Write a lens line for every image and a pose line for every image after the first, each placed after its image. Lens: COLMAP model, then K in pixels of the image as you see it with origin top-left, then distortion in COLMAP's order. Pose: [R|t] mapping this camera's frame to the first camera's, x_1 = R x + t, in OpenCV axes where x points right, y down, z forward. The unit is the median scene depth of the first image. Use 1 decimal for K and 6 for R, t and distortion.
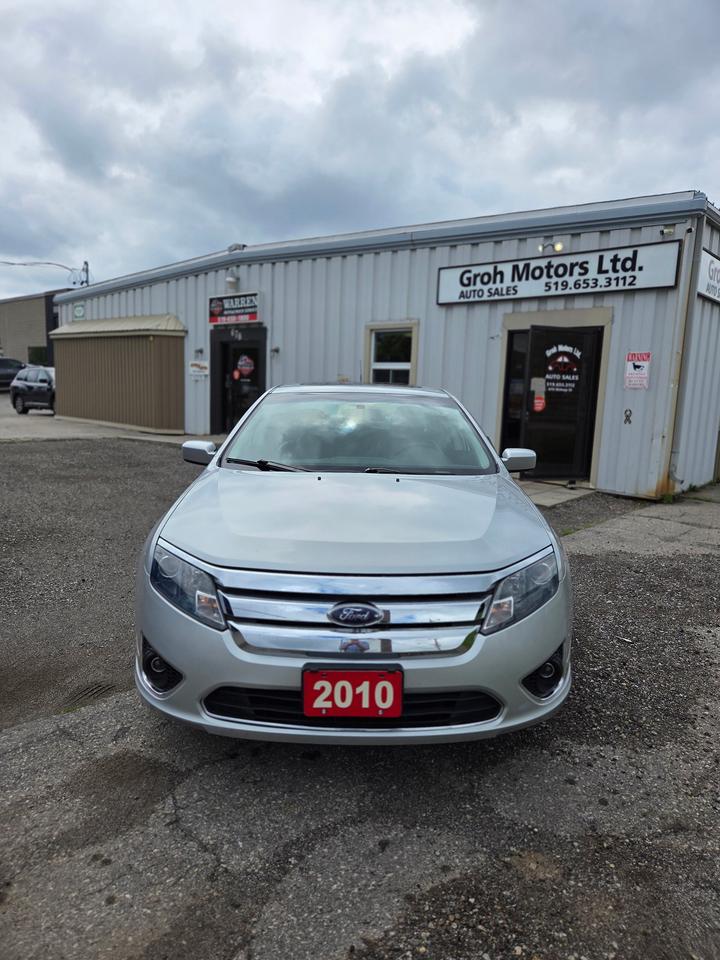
lens RADIAL K [[642.3, 0, 368.8], [0, 642.3, 480.6], [0, 0, 1]] dist [0.072733, -0.065937]
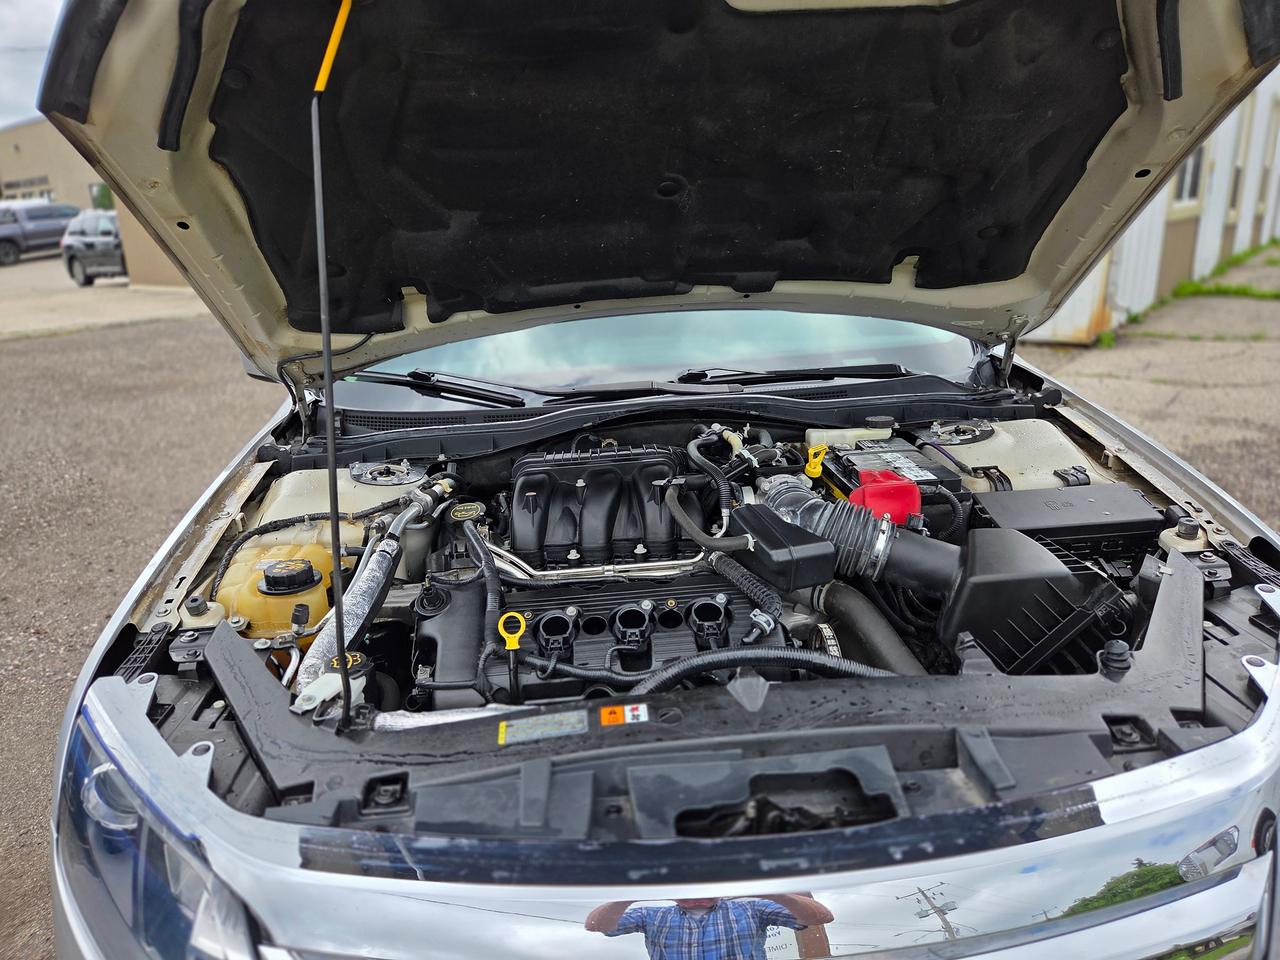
lens RADIAL K [[856.4, 0, 630.4], [0, 856.4, 479.9], [0, 0, 1]] dist [0.072733, -0.065937]
pose [[0.995711, -0.090543, 0.019028, -0.019181], [0.086218, 0.982651, 0.164205, -0.015678], [-0.033566, -0.161860, 0.986243, 0.172171]]
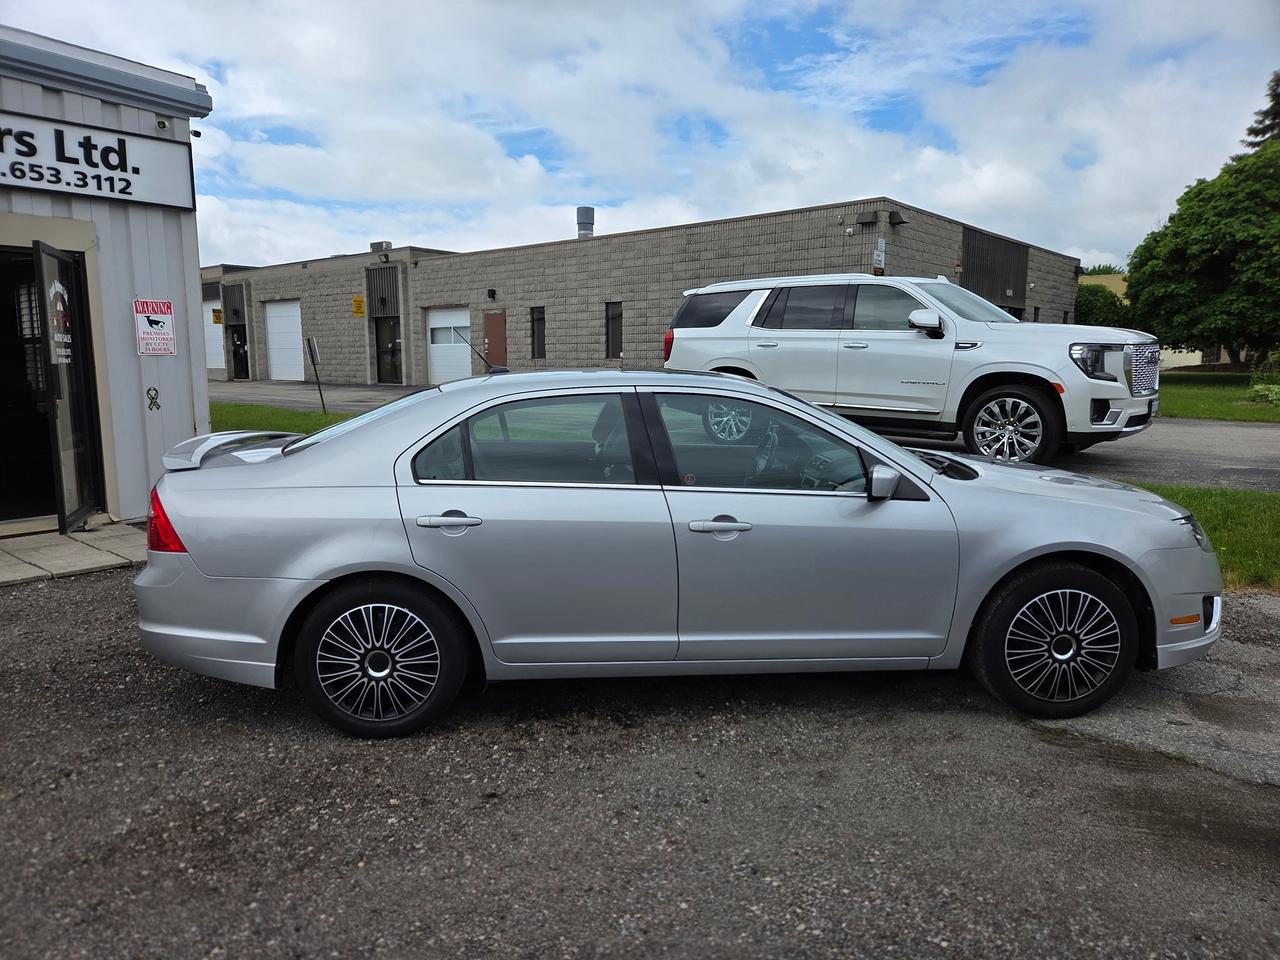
lens RADIAL K [[853.4, 0, 636.6], [0, 853.4, 479.8], [0, 0, 1]] dist [0.084017, -0.083478]
pose [[-0.038985, -0.172657, 0.984210, -0.484514], [0.142363, 0.973952, 0.176496, -0.102993], [-0.989047, 0.146996, -0.013390, 0.538695]]
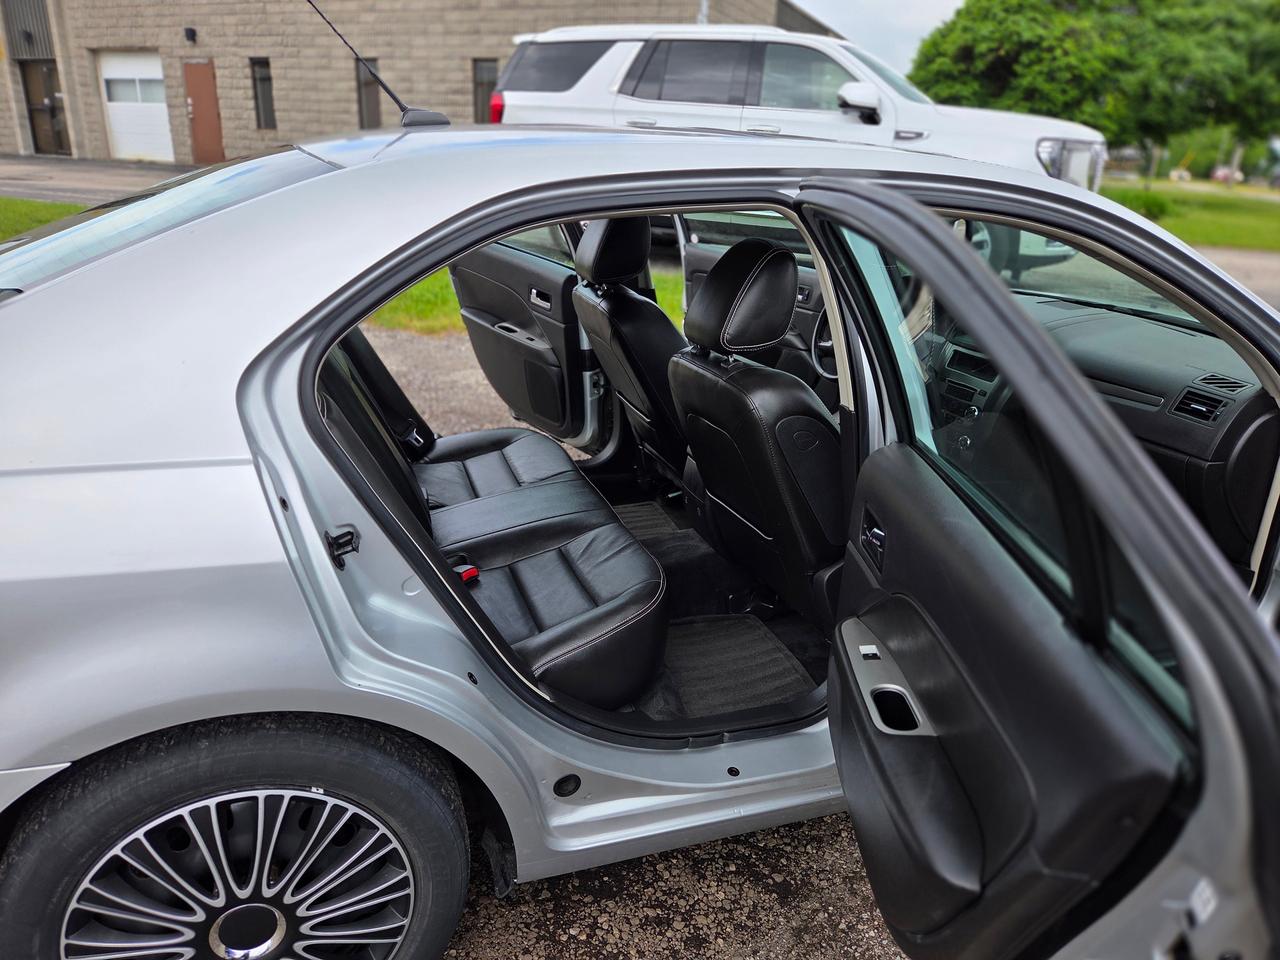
lens RADIAL K [[857.2, 0, 634.5], [0, 857.2, 483.8], [0, 0, 1]] dist [0.066993, -0.059939]
pose [[-0.315508, -0.381342, 0.868926, -0.232630], [0.081845, 0.901349, 0.425289, -0.094953], [-0.945387, 0.205299, -0.253171, 0.620659]]
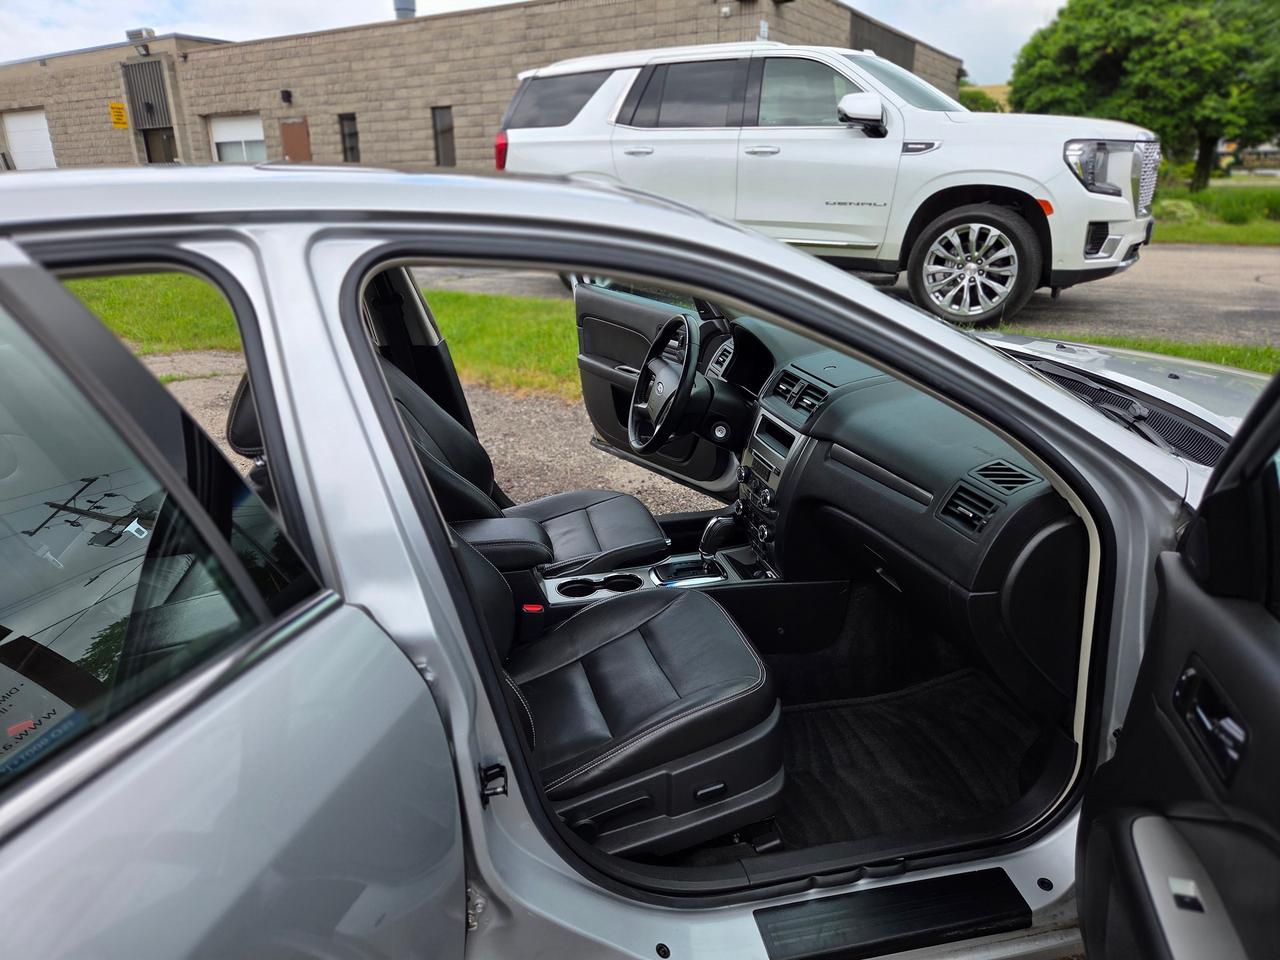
lens RADIAL K [[856.4, 0, 630.4], [0, 856.4, 479.9], [0, 0, 1]] dist [0.072733, -0.065937]
pose [[-0.193787, -0.348225, 0.917162, -0.207125], [0.146747, 0.914077, 0.378060, -0.079370], [-0.970006, 0.207854, -0.126036, 0.502034]]
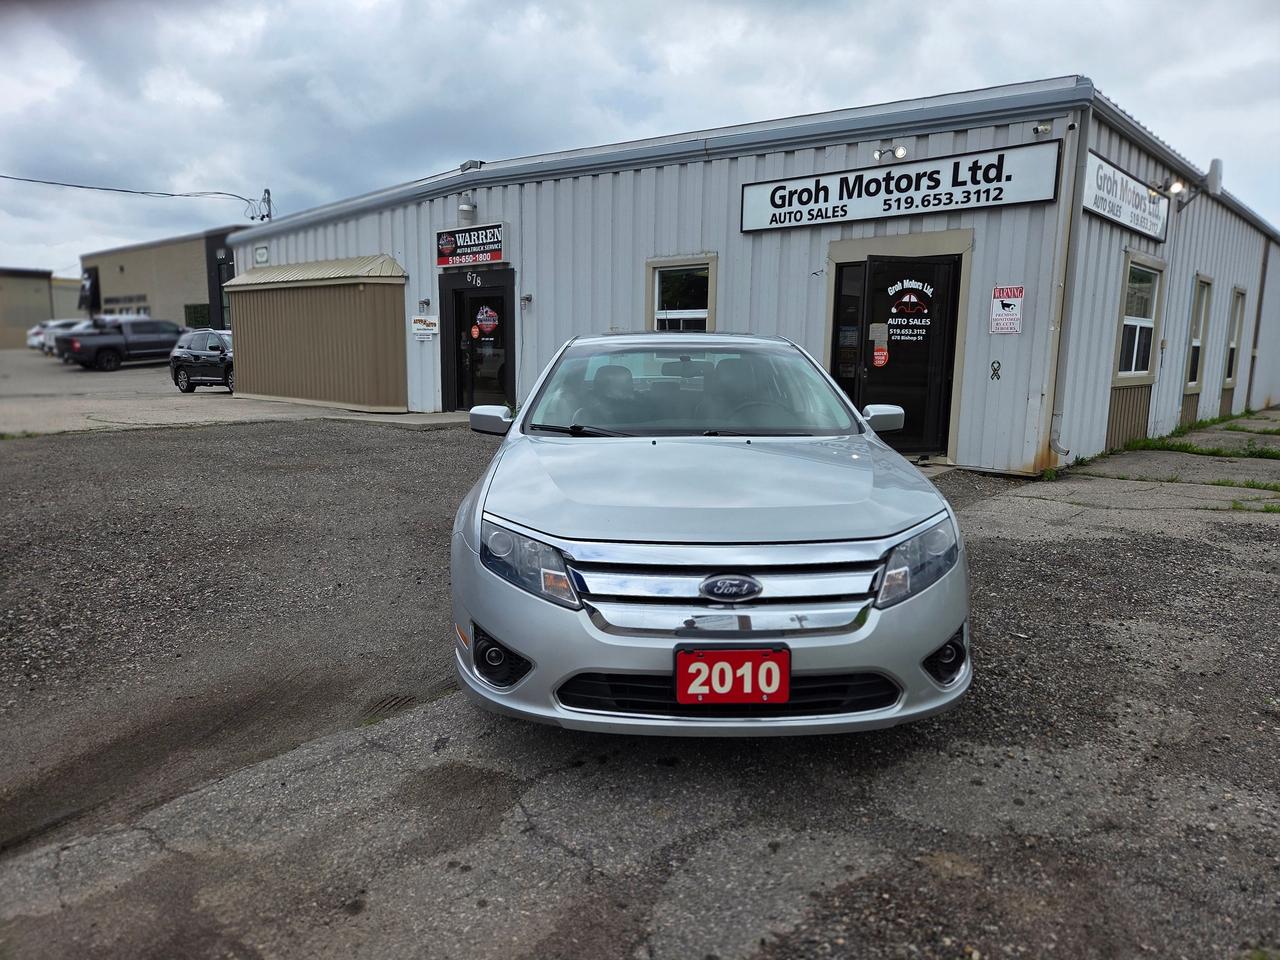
lens RADIAL K [[856.4, 0, 630.4], [0, 856.4, 479.9], [0, 0, 1]] dist [0.072733, -0.065937]
pose [[0.999655, -0.025856, -0.004615, -0.035135], [0.025897, 0.999623, 0.009132, 0.011537], [0.004377, -0.009248, 0.999948, -0.037081]]
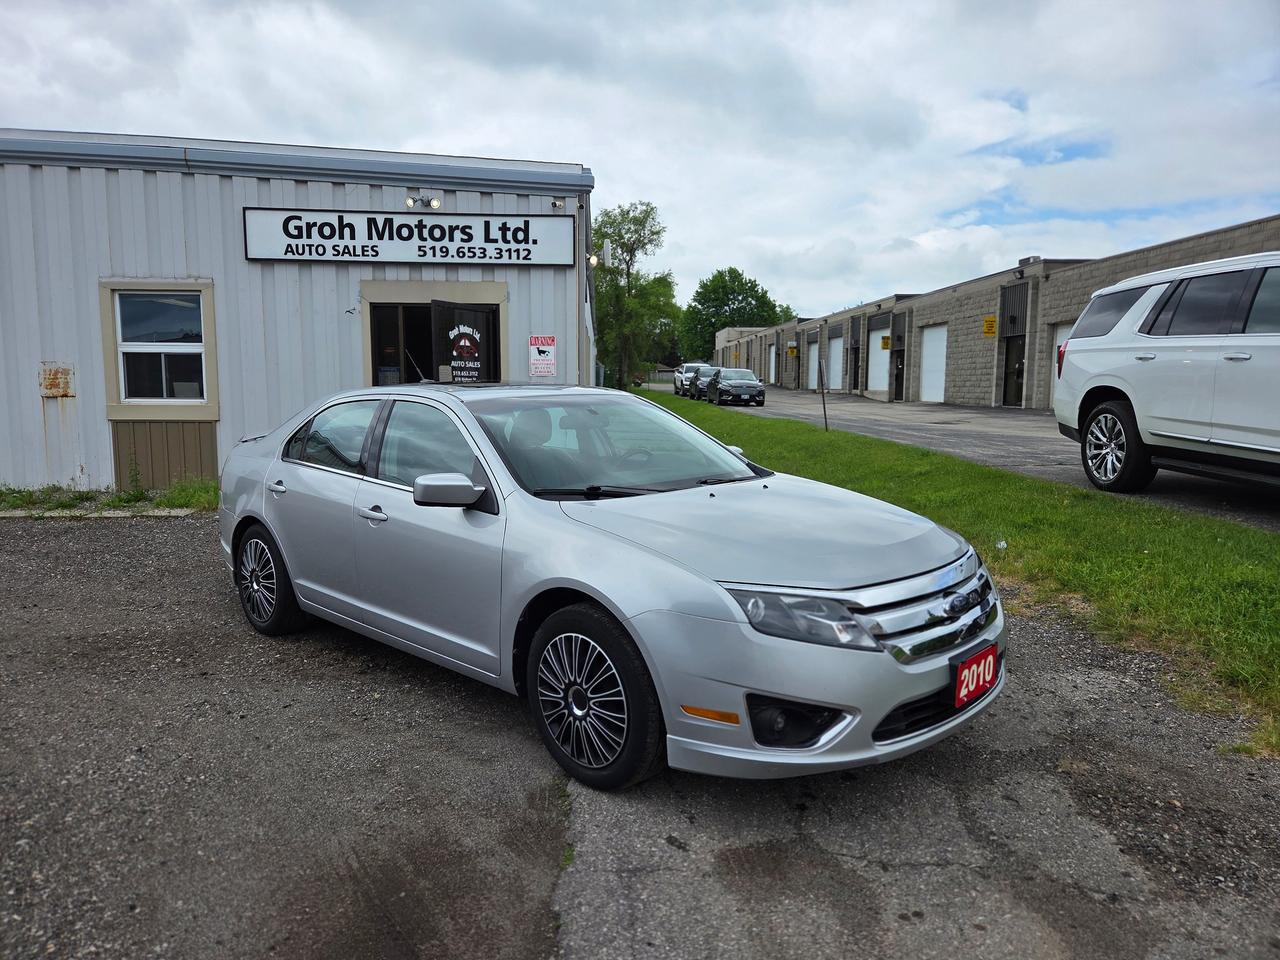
lens RADIAL K [[856.4, 0, 630.4], [0, 856.4, 479.9], [0, 0, 1]] dist [0.072733, -0.065937]
pose [[0.712178, -0.111771, 0.693044, -0.325952], [0.122096, 0.991918, 0.034506, -0.026361], [-0.691299, 0.060043, 0.720069, 0.078724]]
